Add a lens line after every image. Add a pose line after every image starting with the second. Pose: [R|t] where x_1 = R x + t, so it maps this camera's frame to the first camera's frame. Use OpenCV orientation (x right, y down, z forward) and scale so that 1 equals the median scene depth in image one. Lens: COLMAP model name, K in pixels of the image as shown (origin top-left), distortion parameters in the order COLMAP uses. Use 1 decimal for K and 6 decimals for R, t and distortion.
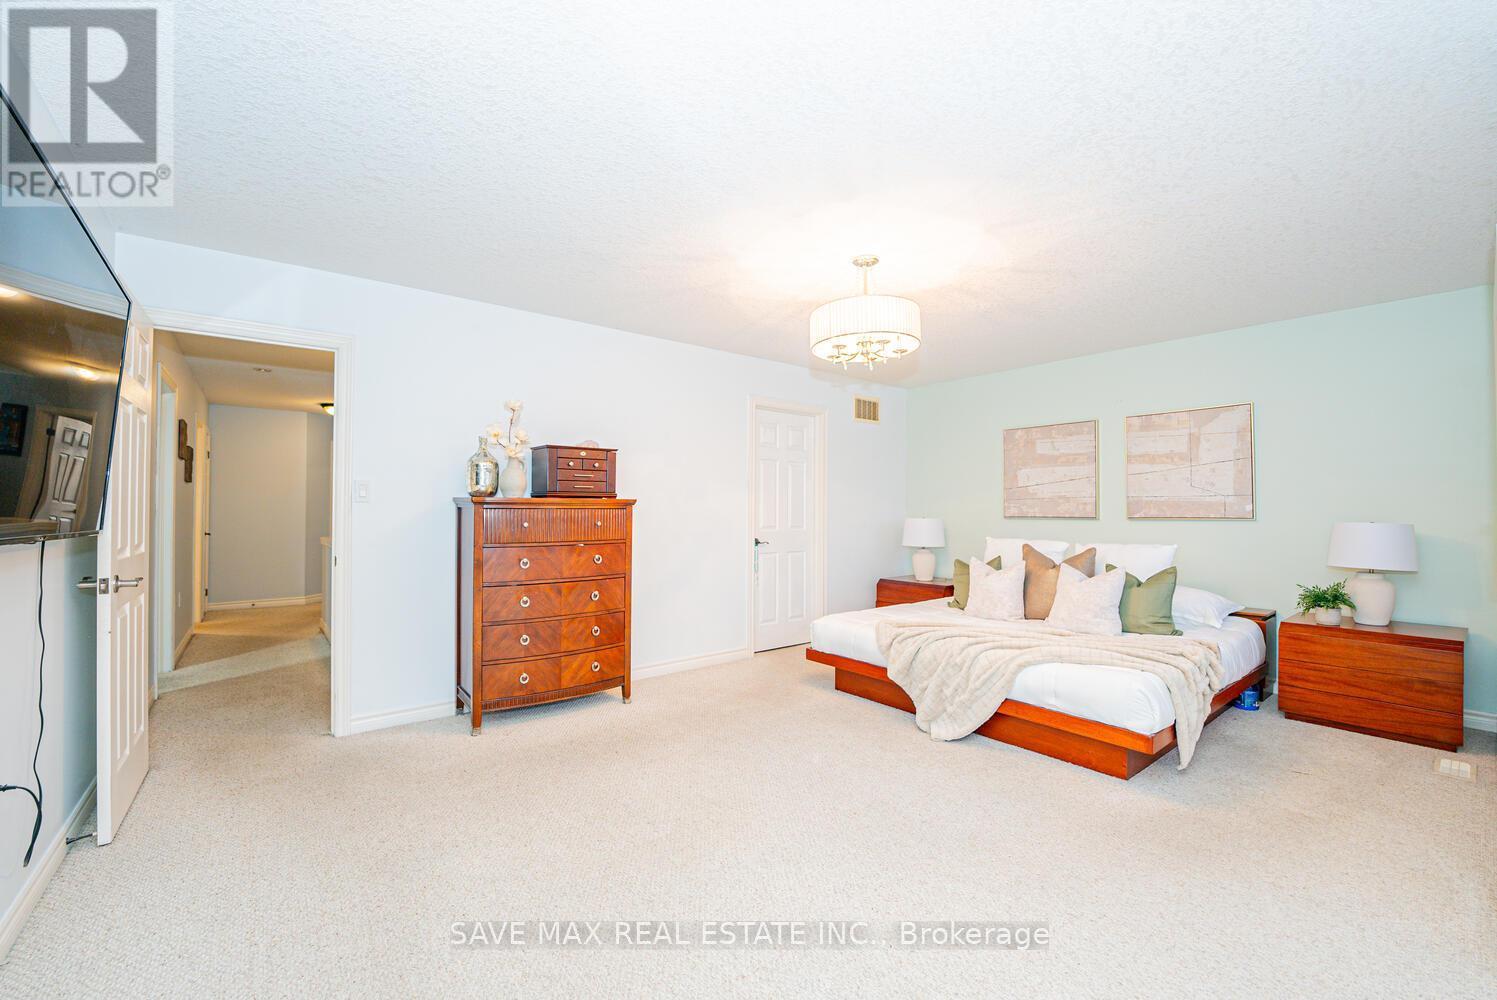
lens RADIAL K [[608.7, 0, 740.3], [0, 608.7, 508.7], [0, 0, 1]] dist [-0.016138, -0.000039]
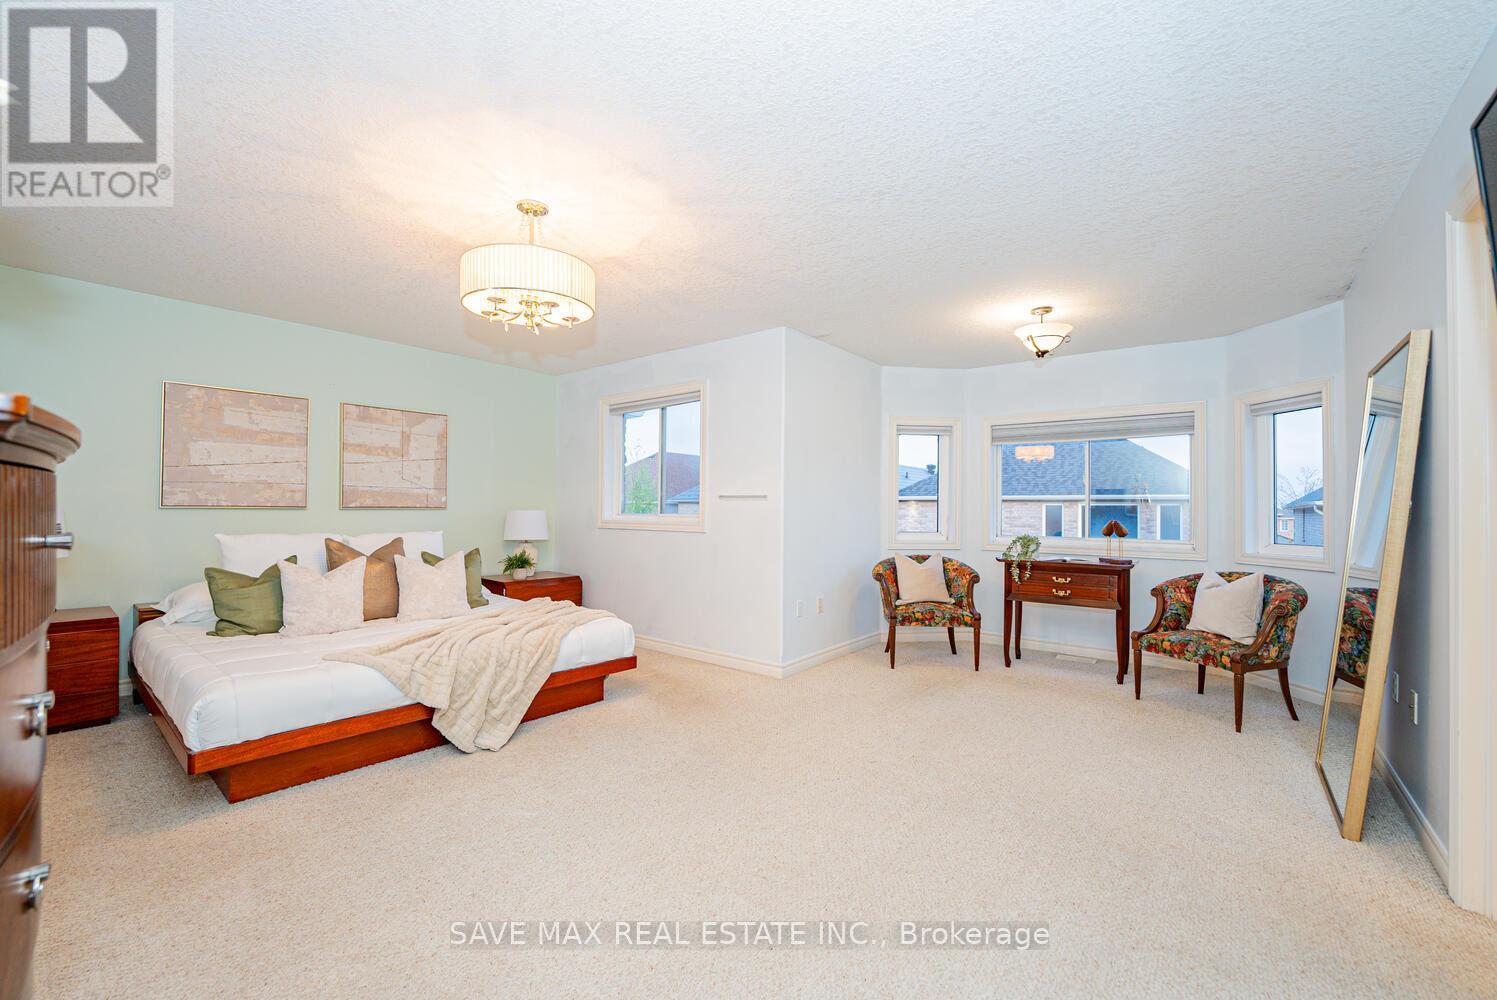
lens RADIAL K [[608.7, 0, 751.3], [0, 608.7, 504.7], [0, 0, 1]] dist [-0.016138, -0.000039]
pose [[-0.204339, 0.002954, 0.978896, -0.486195], [-0.014912, 0.999870, -0.006130, 0.007887], [-0.978787, -0.015850, -0.204268, 0.607212]]
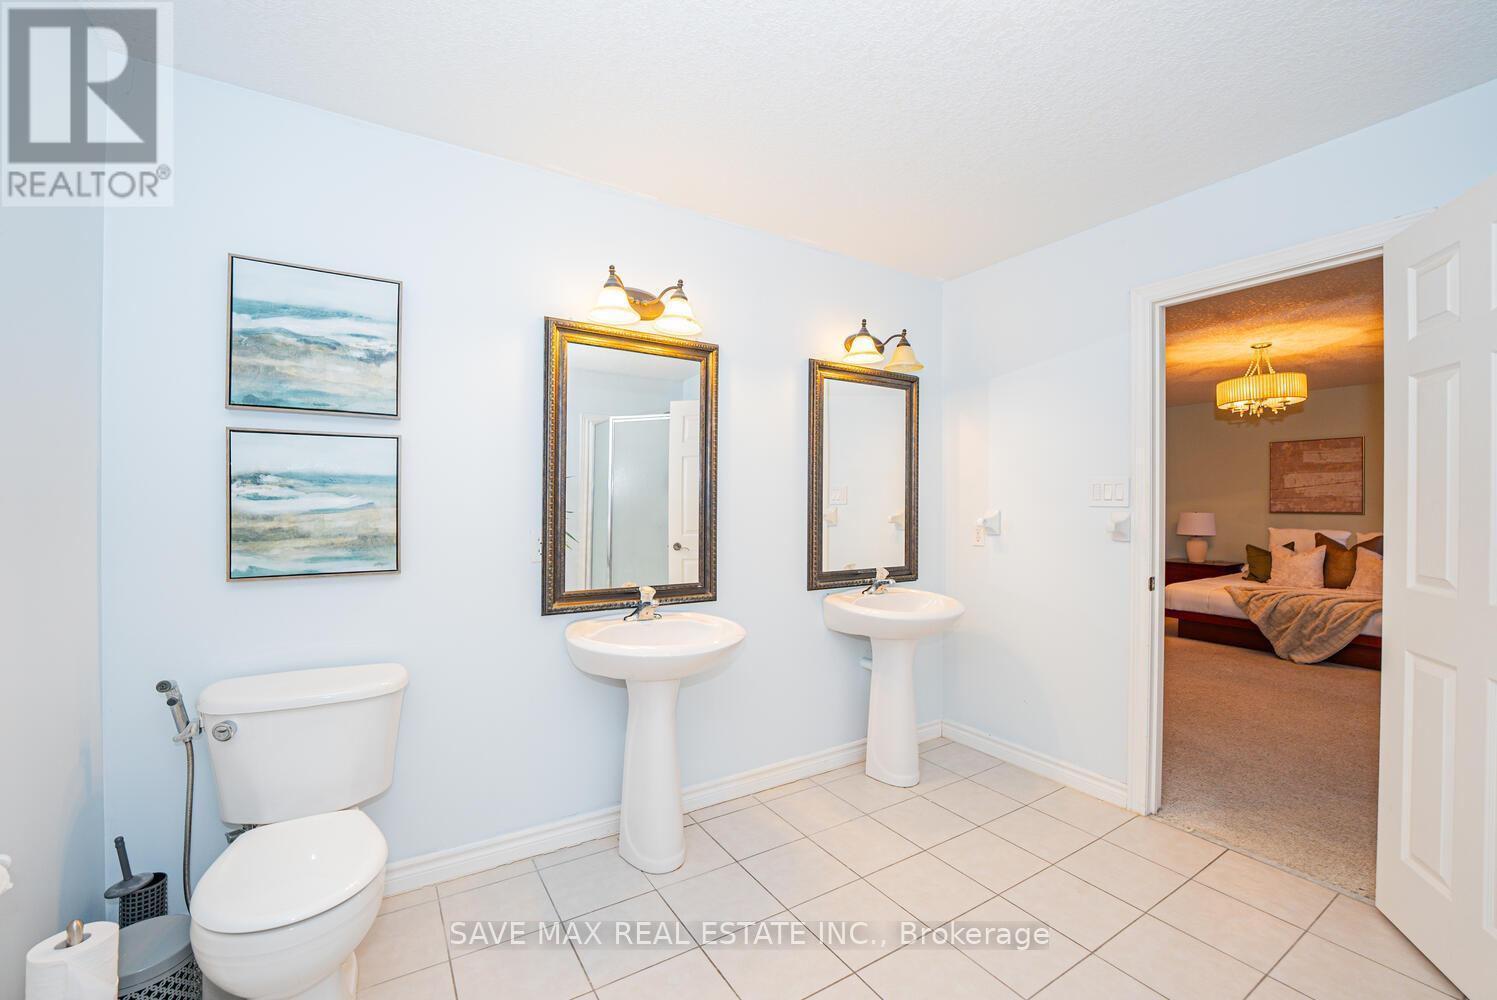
lens RADIAL K [[608.7, 0, 753.8], [0, 608.7, 503.5], [0, 0, 1]] dist [-0.016138, -0.000039]
pose [[0.994308, 0.000739, -0.106543, -0.632546], [0.000030, 0.999974, 0.007215, -0.016472], [0.106545, -0.007177, 0.994282, -0.449431]]
